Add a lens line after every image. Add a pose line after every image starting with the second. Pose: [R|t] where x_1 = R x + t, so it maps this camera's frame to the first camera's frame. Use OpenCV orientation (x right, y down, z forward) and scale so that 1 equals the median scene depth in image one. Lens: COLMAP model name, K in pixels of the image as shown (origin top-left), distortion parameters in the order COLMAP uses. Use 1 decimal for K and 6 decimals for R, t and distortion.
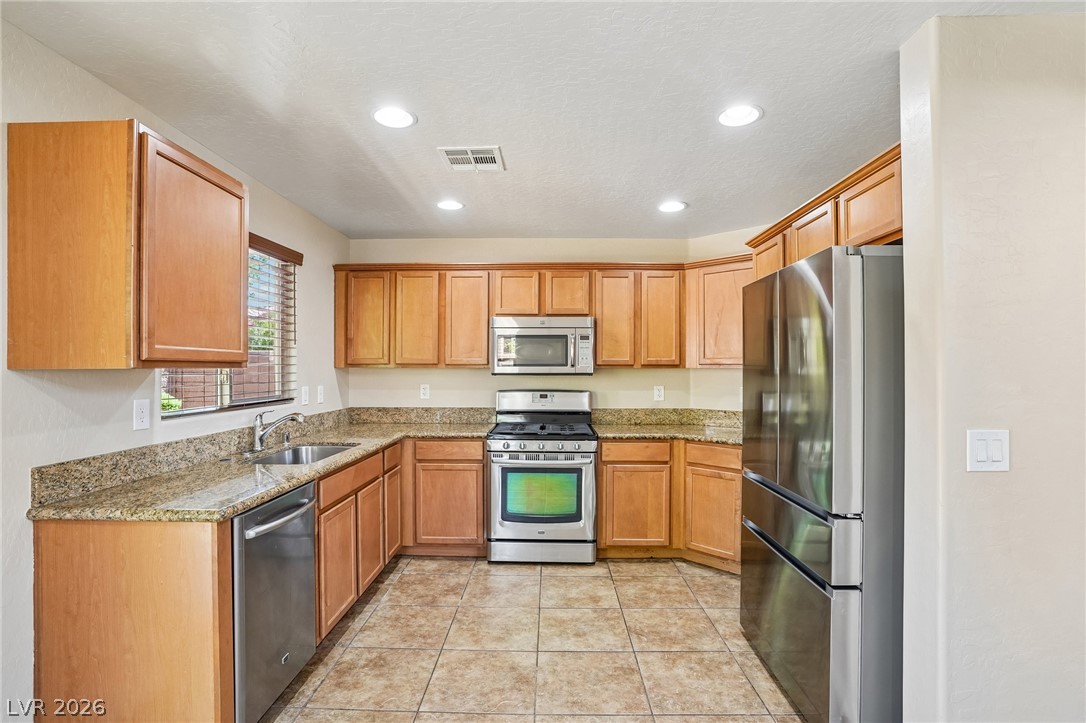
lens RADIAL K [[517.6, 0, 542.9], [0, 517.6, 365.2], [0, 0, 1]] dist [-0.052597, 0.000426]
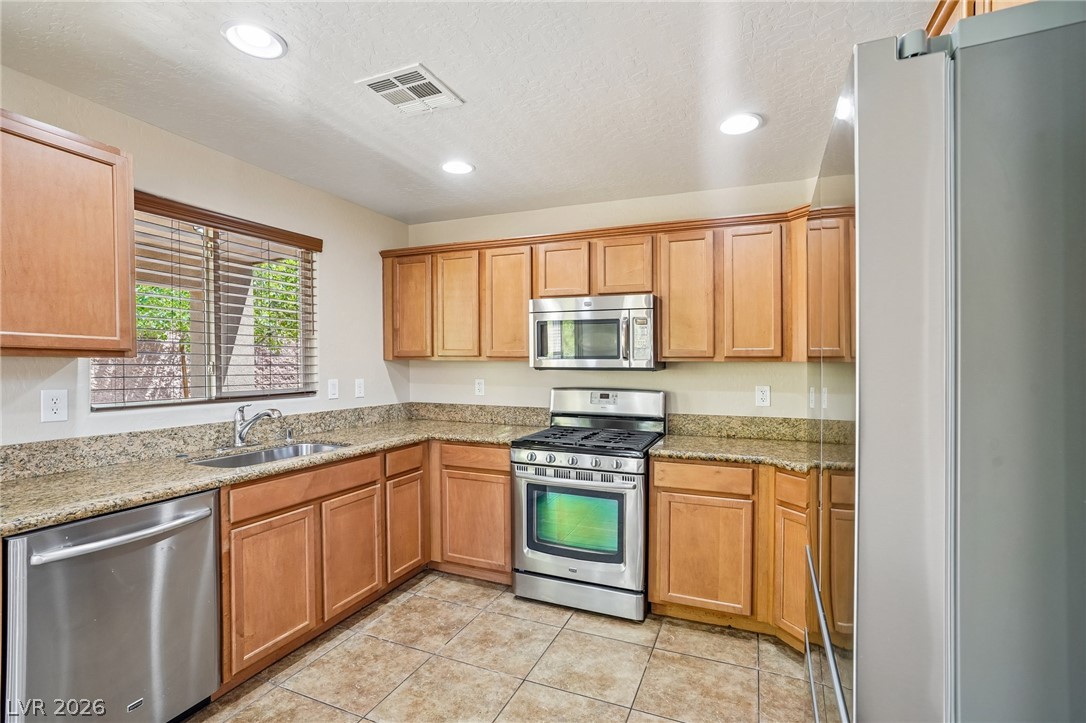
lens RADIAL K [[504.1, 0, 544.5], [0, 504.1, 357.4], [0, 0, 1]] dist [-0.059129, 0.028804]
pose [[0.929406, -0.000610, -0.369058, 0.233599], [-0.001869, 0.999978, -0.006358, 0.005370], [0.369054, 0.006599, 0.929385, 0.271709]]
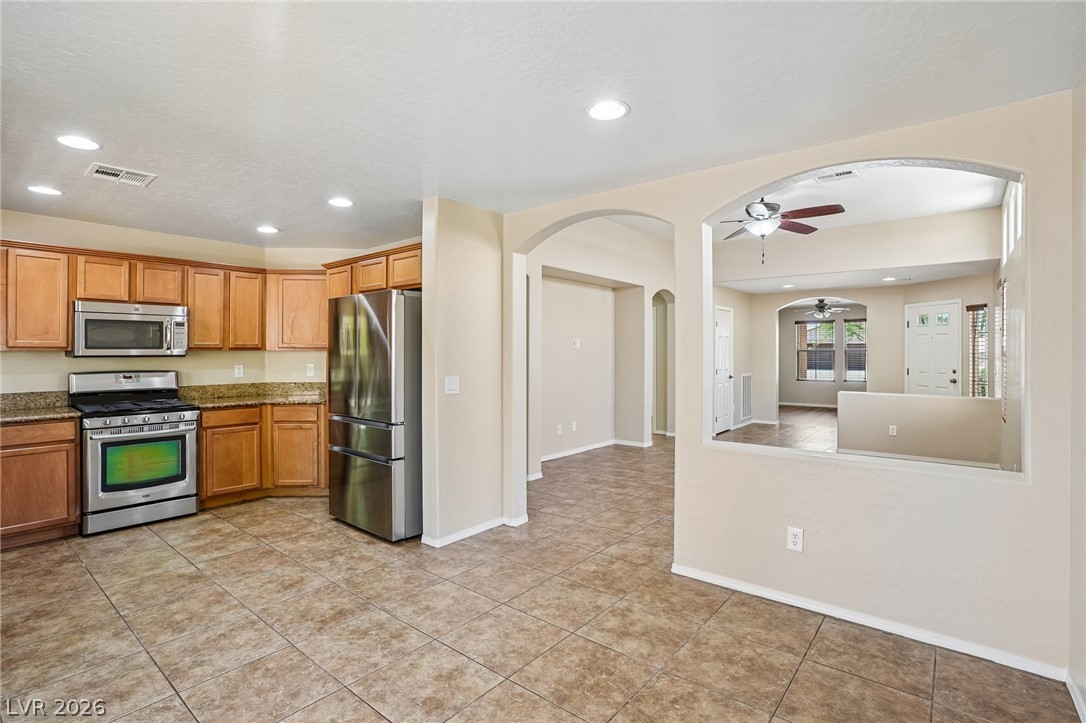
lens RADIAL K [[523.1, 0, 531.5], [0, 523.1, 350.1], [0, 0, 1]] dist [-0.057065, 0.024904]
pose [[0.631980, -0.000444, 0.774985, -0.328780], [-0.002649, 0.999993, 0.002733, -0.000724], [-0.774980, -0.003780, 0.631974, -0.355039]]
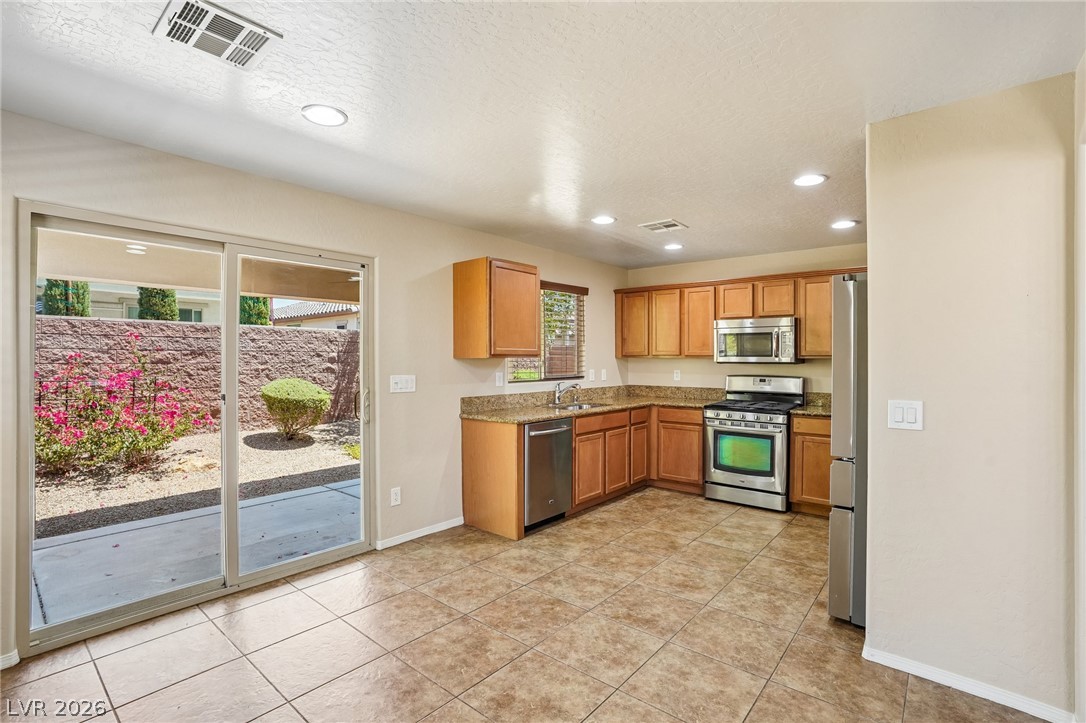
lens RADIAL K [[503.5, 0, 540.1], [0, 503.5, 359.0], [0, 0, 1]] dist [-0.071263, 0.028755]
pose [[0.773426, 0.002222, -0.633883, 0.399524], [0.001355, 0.999986, 0.005159, 0.000432], [0.633885, -0.004849, 0.773412, -0.319379]]
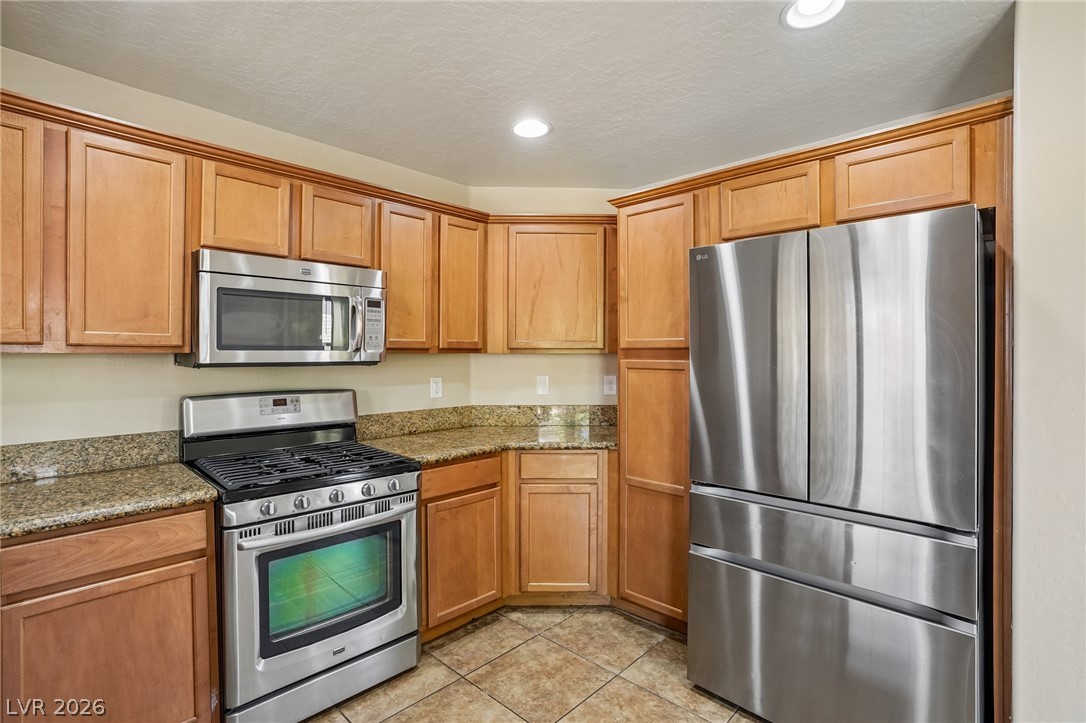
lens RADIAL K [[509.8, 0, 533.4], [0, 509.8, 354.1], [0, 0, 1]] dist [-0.072803, 0.029285]
pose [[0.681812, -0.001465, 0.731526, -0.243473], [-0.002028, 0.999990, 0.003892, 0.004100], [-0.731524, -0.004137, 0.681803, 0.479808]]
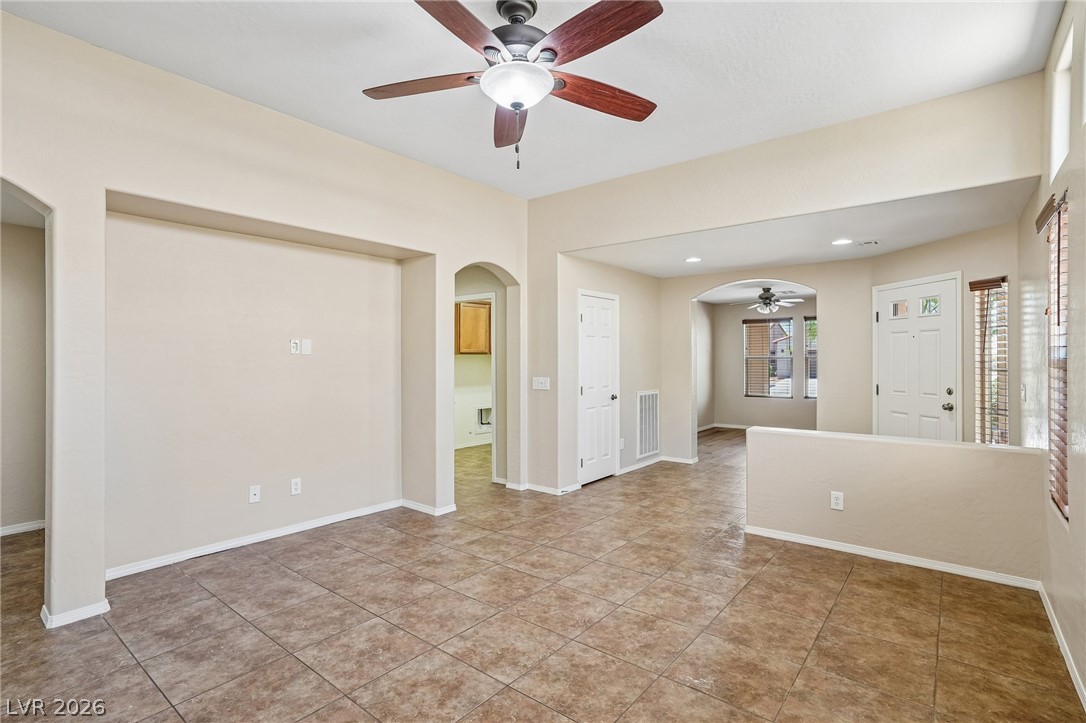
lens RADIAL K [[525.7, 0, 529.0], [0, 525.7, 356.9], [0, 0, 1]] dist [-0.042977, 0.027158]
pose [[0.628215, -0.000394, 0.778040, 0.704021], [-0.000772, 0.999999, 0.001130, 0.000807], [-0.778039, -0.001310, 0.628214, -0.374467]]
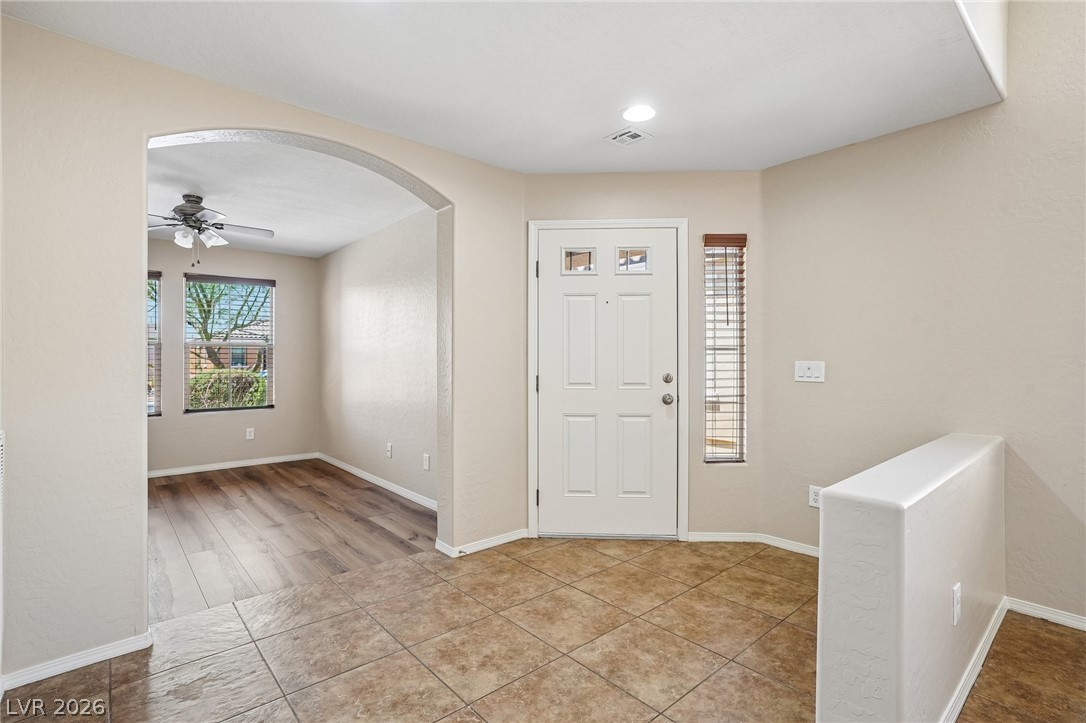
lens RADIAL K [[536.2, 0, 558.8], [0, 536.2, 357.1], [0, 0, 1]] dist [-0.050442, 0.029605]
pose [[-0.673920, 0.003396, 0.738797, 1.767708], [0.009491, 0.999947, 0.004060, 0.043350], [-0.738743, 0.009748, -0.673916, 0.408645]]
